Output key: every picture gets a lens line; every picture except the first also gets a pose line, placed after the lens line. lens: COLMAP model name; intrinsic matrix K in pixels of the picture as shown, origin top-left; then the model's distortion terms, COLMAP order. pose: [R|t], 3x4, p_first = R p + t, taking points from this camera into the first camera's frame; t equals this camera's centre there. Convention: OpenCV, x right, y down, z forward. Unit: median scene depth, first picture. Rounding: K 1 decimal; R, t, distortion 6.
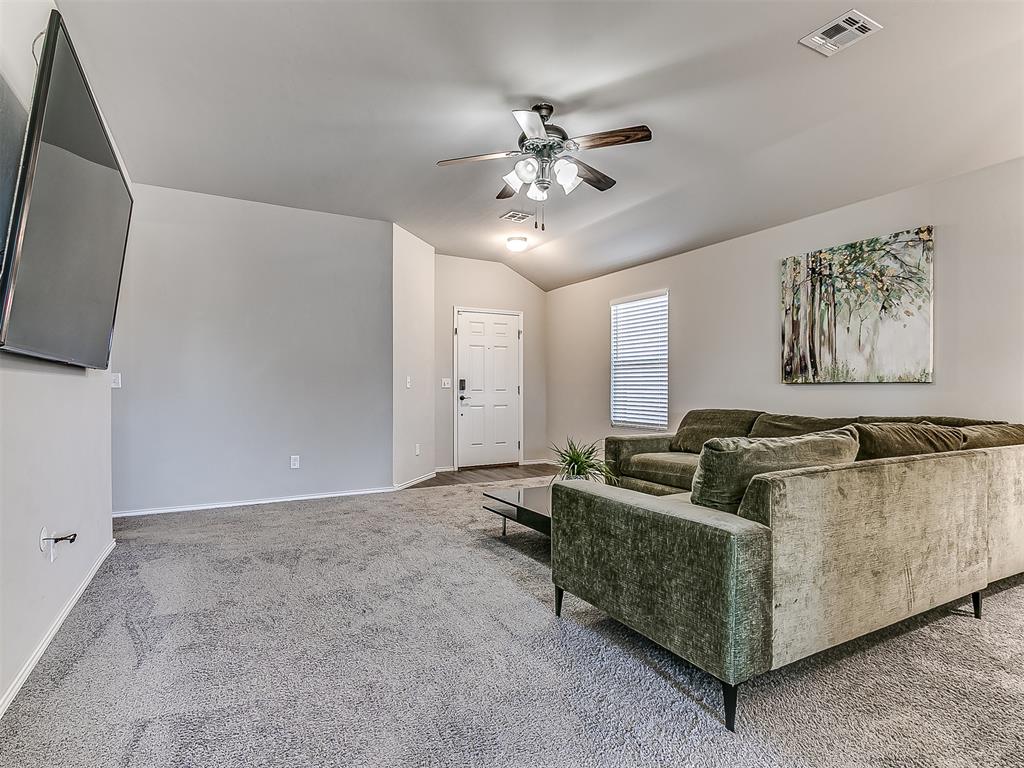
lens RADIAL K [[540.8, 0, 506.4], [0, 540.8, 380.3], [0, 0, 1]] dist [0.002358, 0.000052]
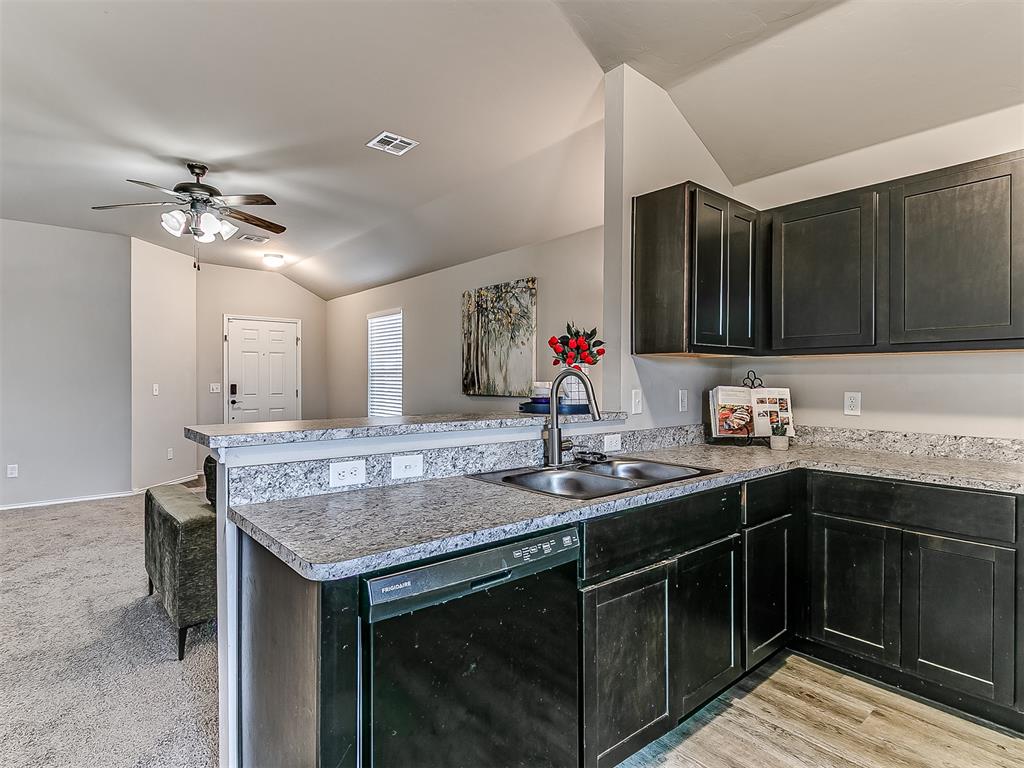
lens RADIAL K [[536.1, 0, 482.1], [0, 536.1, 378.3], [0, 0, 1]] dist [0.001543, 0.000367]
pose [[0.979841, 0.002436, 0.199764, 0.336181], [-0.004030, 0.999963, 0.007573, -0.042593], [-0.199738, -0.008225, 0.979815, -0.201181]]
